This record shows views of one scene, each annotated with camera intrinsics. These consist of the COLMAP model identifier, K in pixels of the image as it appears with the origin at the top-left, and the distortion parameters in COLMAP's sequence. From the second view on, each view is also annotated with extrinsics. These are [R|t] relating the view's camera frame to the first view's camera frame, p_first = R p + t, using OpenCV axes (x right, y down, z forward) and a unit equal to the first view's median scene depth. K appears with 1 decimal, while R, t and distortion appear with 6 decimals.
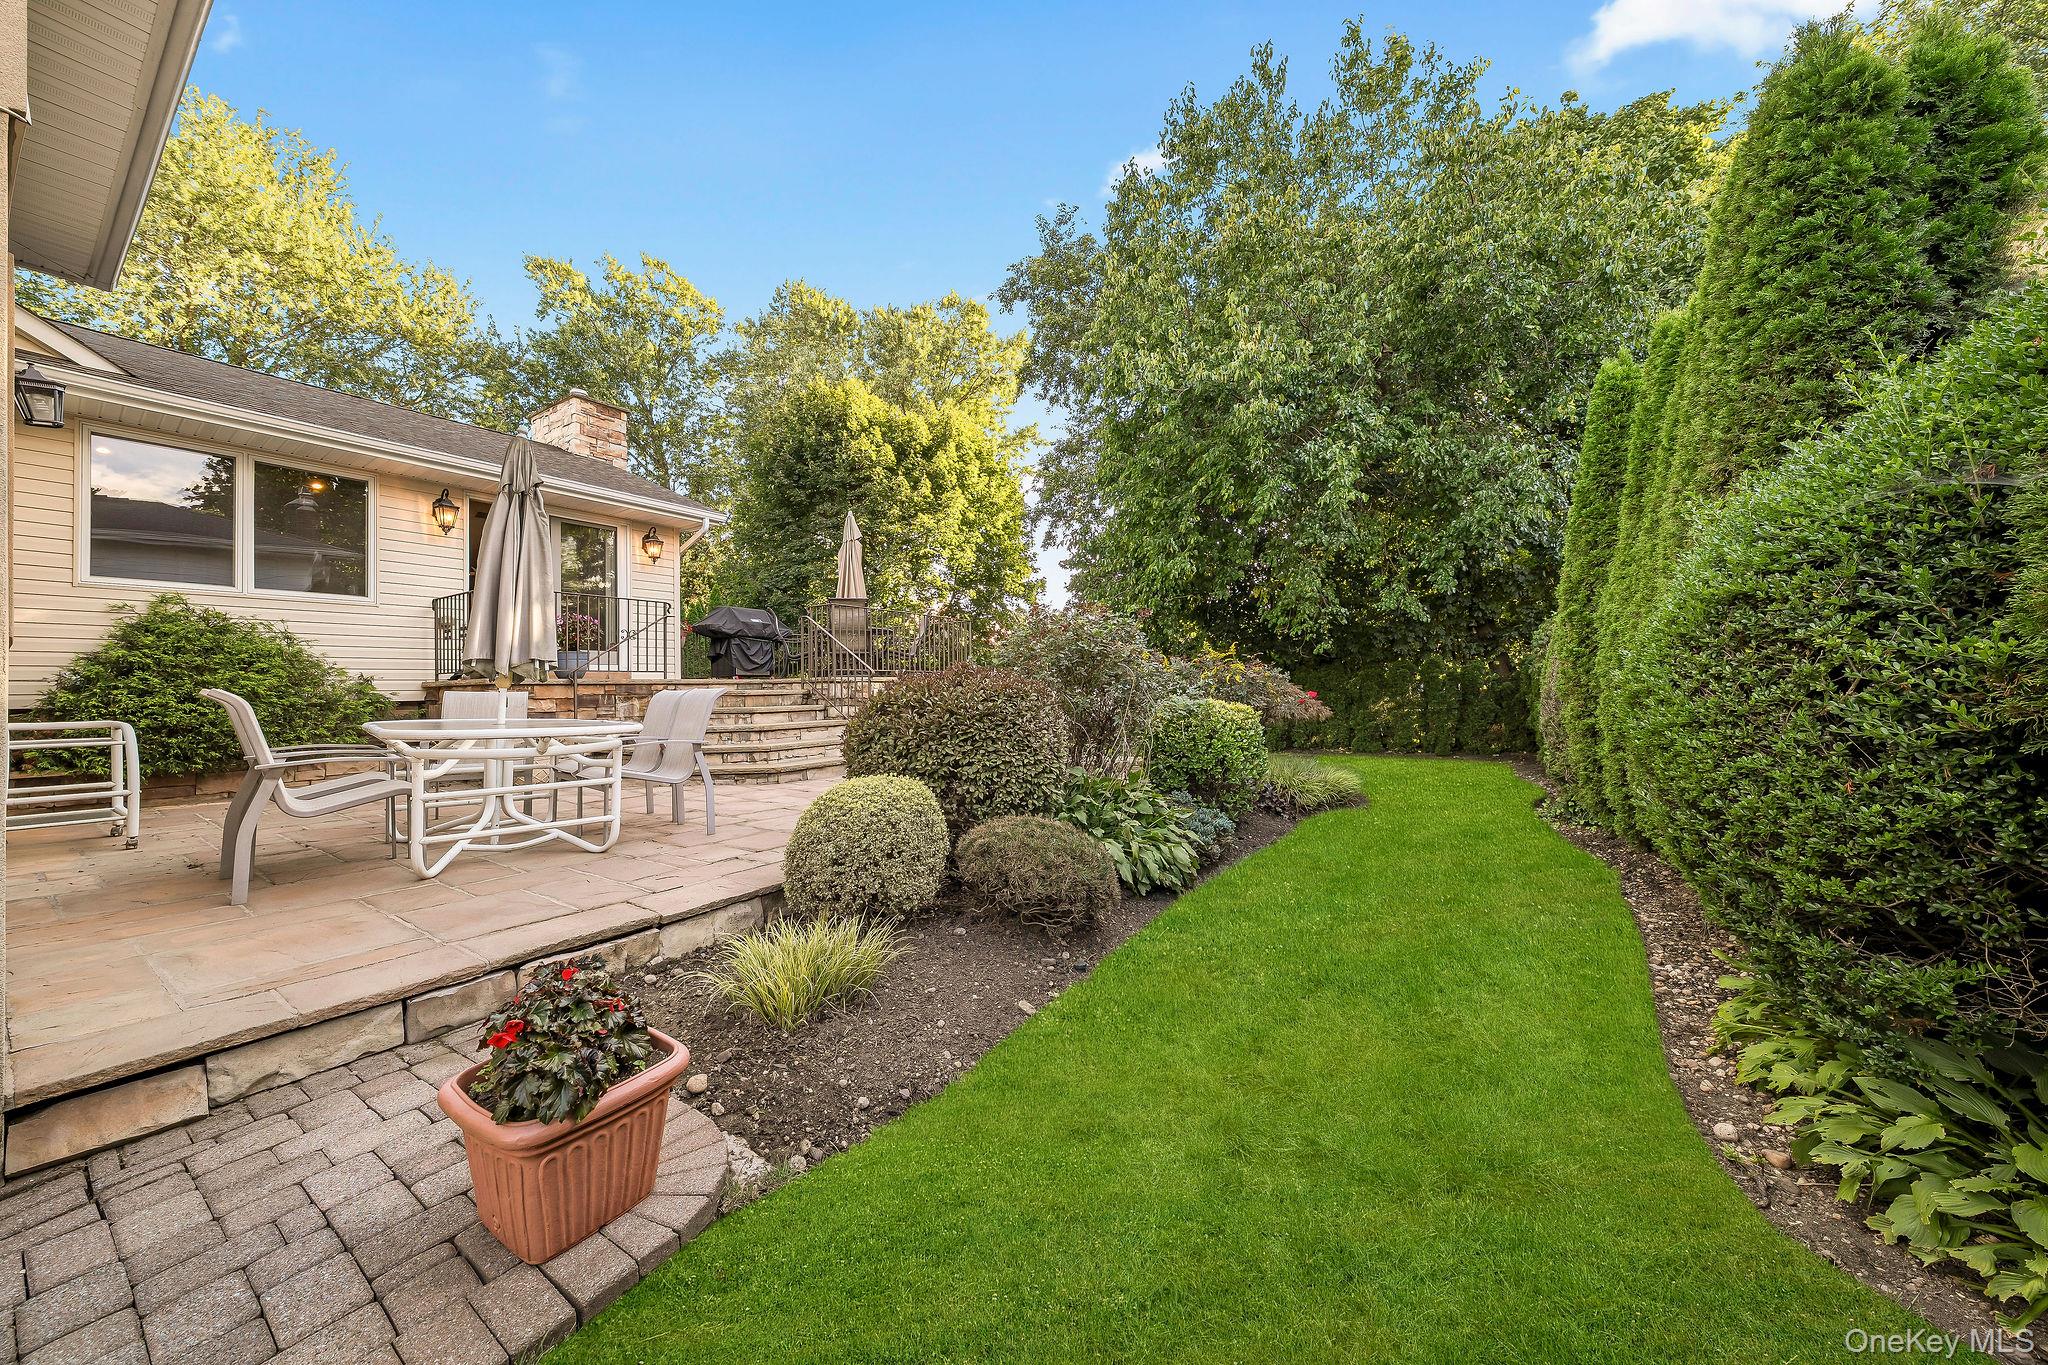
lens RADIAL K [[706.4, 0, 1035.6], [0, 706.4, 676.4], [0, 0, 1]] dist [-0.005346, 0.000132]
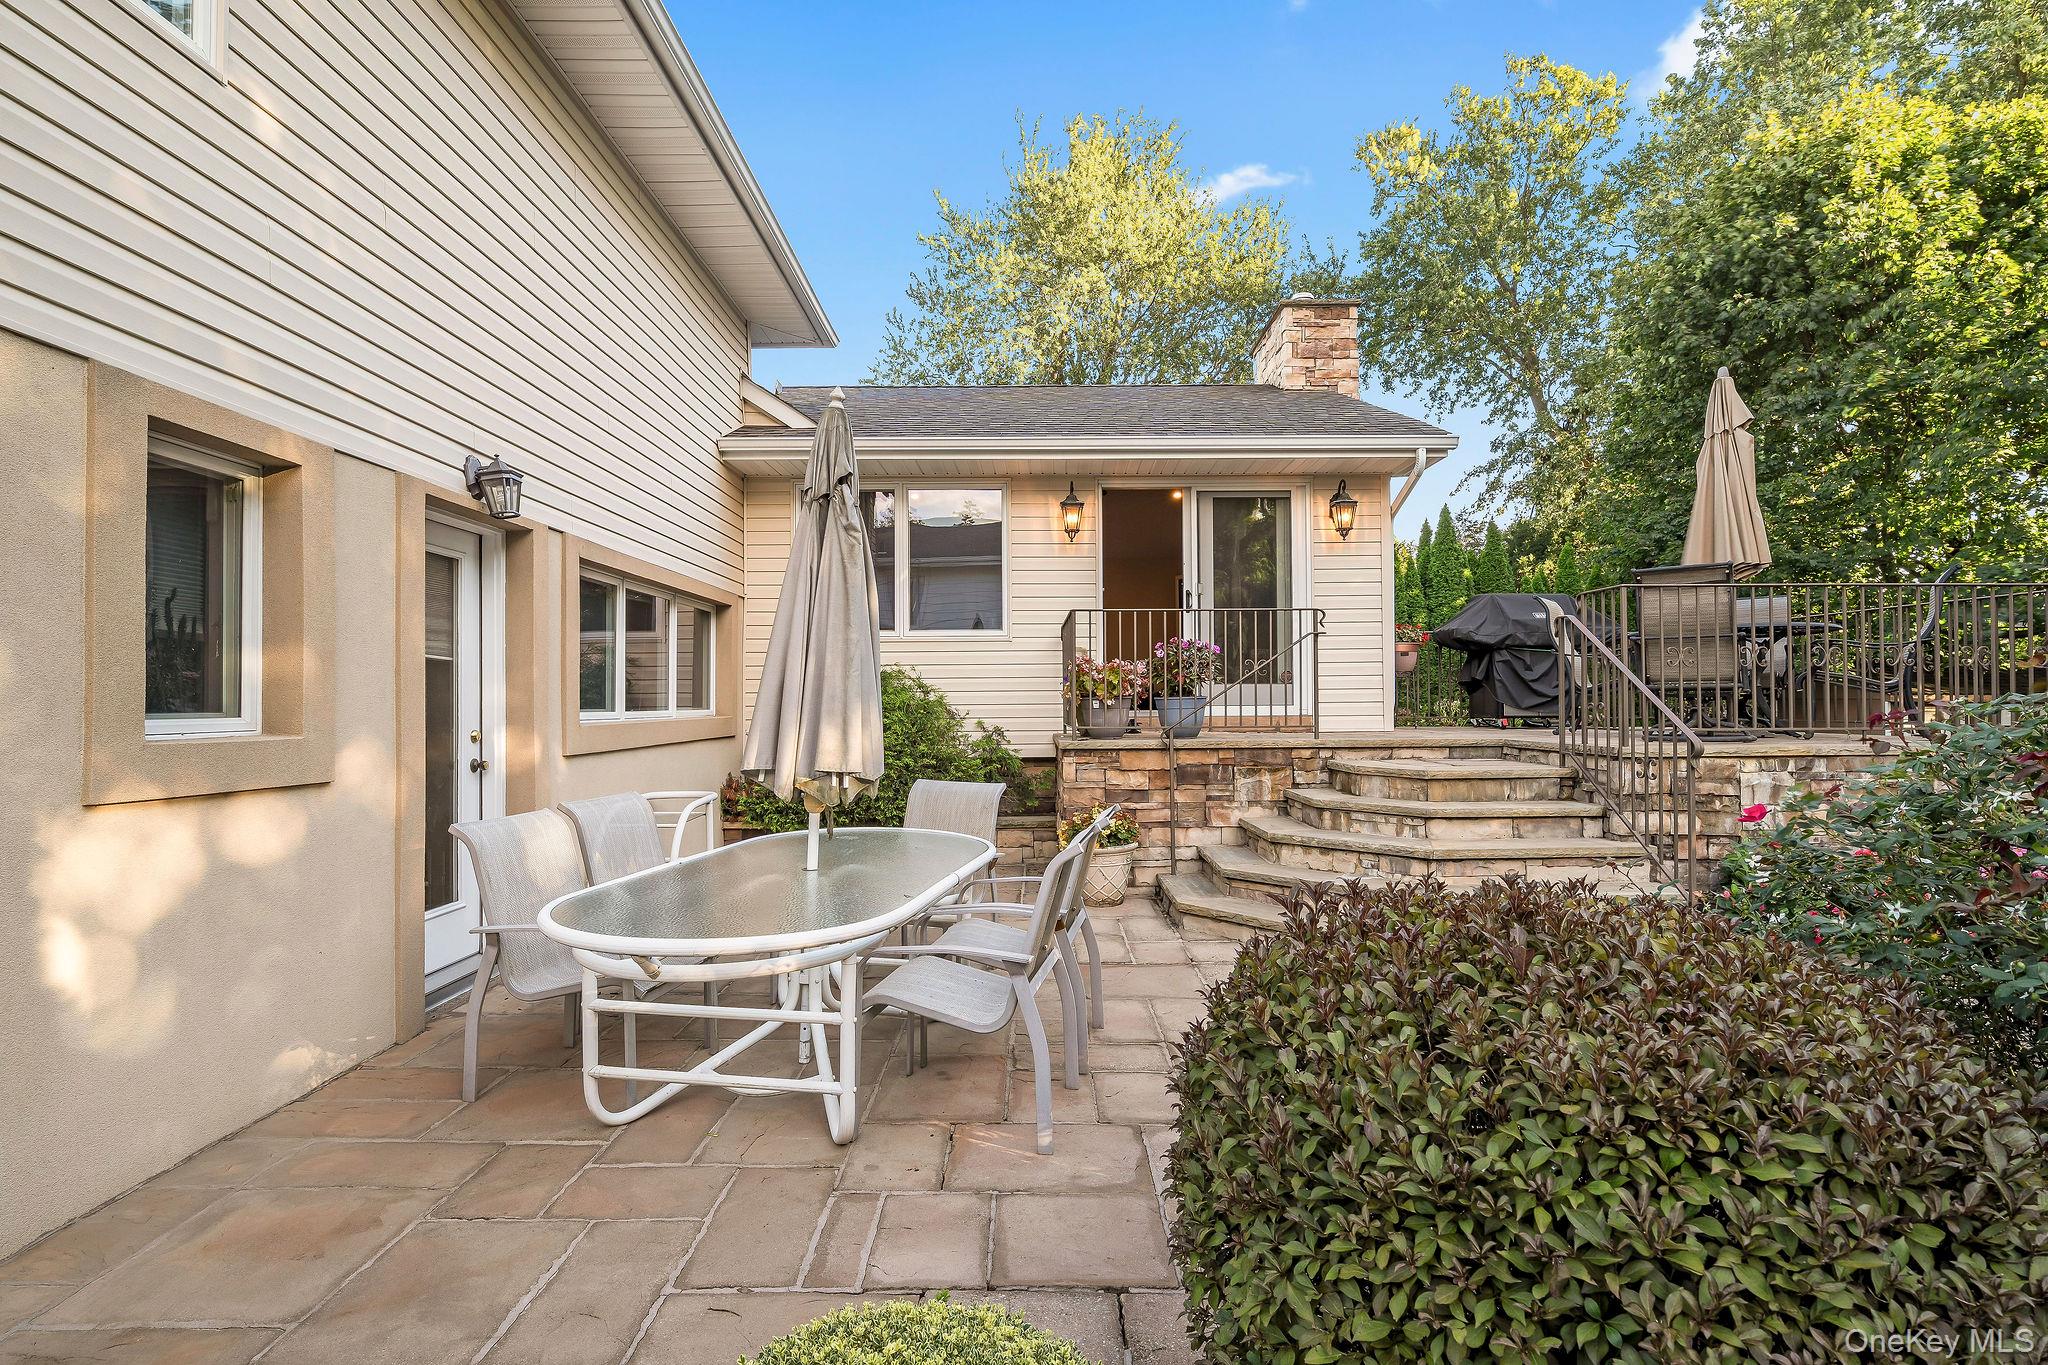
lens RADIAL K [[1003.7, 0, 1029.2], [0, 1003.7, 691.8], [0, 0, 1]] dist [0.002552, 0.001253]
pose [[0.544407, 0.004496, -0.838809, 0.036952], [0.014163, 0.999794, 0.014551, -0.038596], [0.838702, -0.019802, 0.544231, 0.257724]]
